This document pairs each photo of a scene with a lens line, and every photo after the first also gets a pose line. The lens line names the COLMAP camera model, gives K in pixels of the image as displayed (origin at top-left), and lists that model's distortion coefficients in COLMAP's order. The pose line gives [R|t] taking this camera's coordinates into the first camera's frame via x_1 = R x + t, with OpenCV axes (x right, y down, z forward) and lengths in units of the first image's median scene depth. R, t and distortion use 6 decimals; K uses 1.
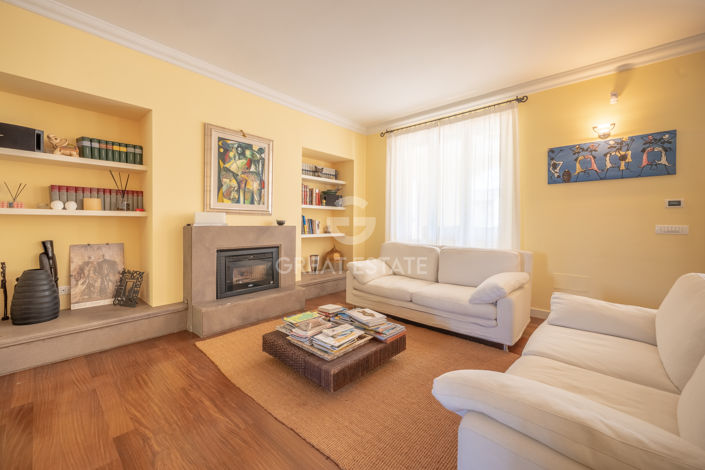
lens RADIAL K [[287.9, 0, 351.5], [0, 287.9, 227.4], [0, 0, 1]] dist [0.000737, -0.000404]
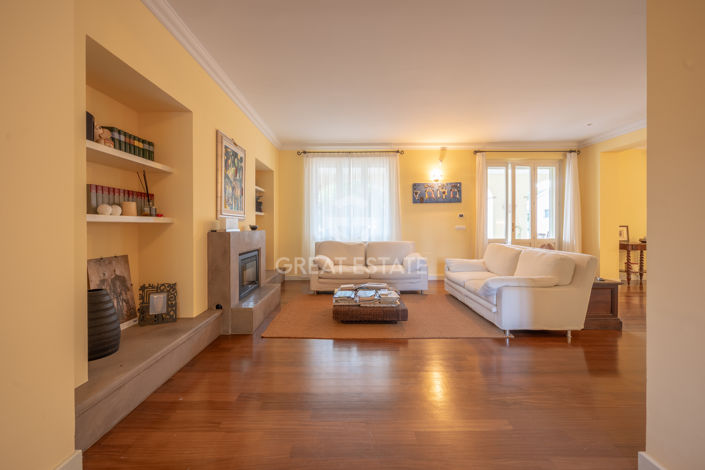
lens RADIAL K [[287.9, 0, 348.3], [0, 287.9, 230.6], [0, 0, 1]] dist [0.000737, -0.000404]
pose [[0.744186, -0.023381, 0.667563, -0.811311], [0.023272, 0.999688, 0.009071, -0.007845], [-0.667567, 0.008785, 0.744498, -0.050999]]
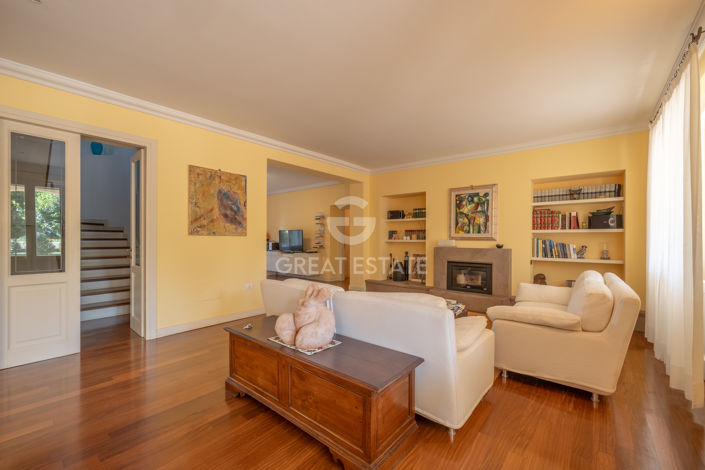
lens RADIAL K [[287.9, 0, 352.4], [0, 287.9, 238.8], [0, 0, 1]] dist [0.000737, -0.000404]
pose [[0.042342, -0.011923, -0.999032, 1.172583], [-0.024980, 0.999604, -0.012989, -0.018841], [0.998791, 0.025506, 0.042027, 0.325783]]
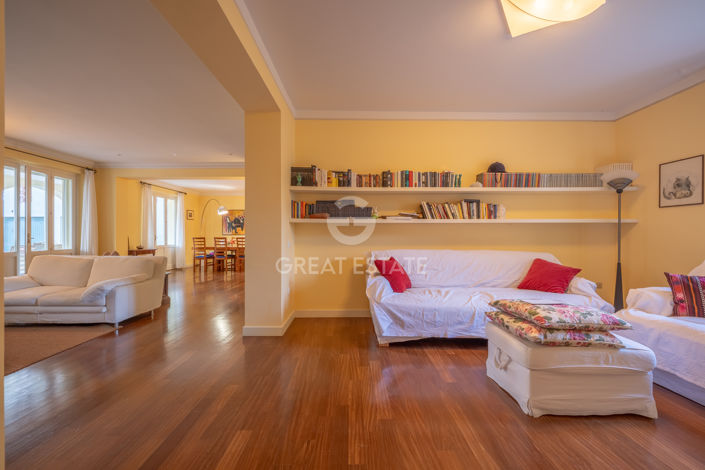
lens RADIAL K [[287.9, 0, 352.6], [0, 287.9, 237.1], [0, 0, 1]] dist [0.000737, -0.000404]
pose [[-0.675458, -0.012298, 0.737296, -1.231746], [0.008403, 0.999668, 0.024373, -0.019378], [-0.737351, 0.022658, -0.675130, 0.352394]]
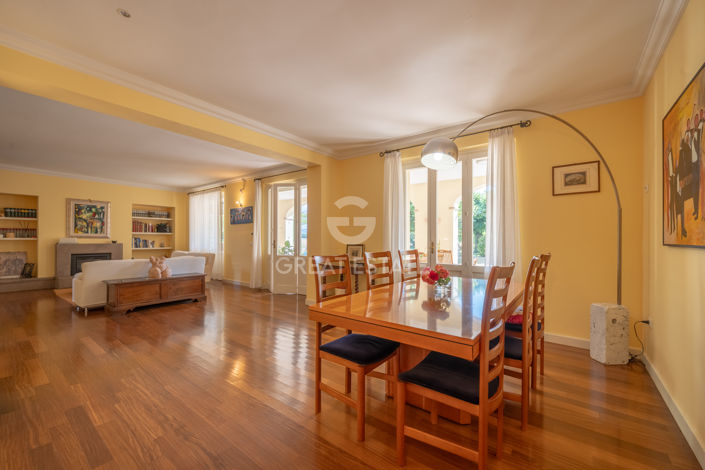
lens RADIAL K [[287.9, 0, 349.2], [0, 287.9, 237.7], [0, 0, 1]] dist [0.000737, -0.000404]
pose [[0.996537, -0.005625, 0.082957, 1.453257], [0.007563, 0.999705, -0.023069, 0.015506], [-0.082803, 0.023617, 0.996286, -1.380653]]
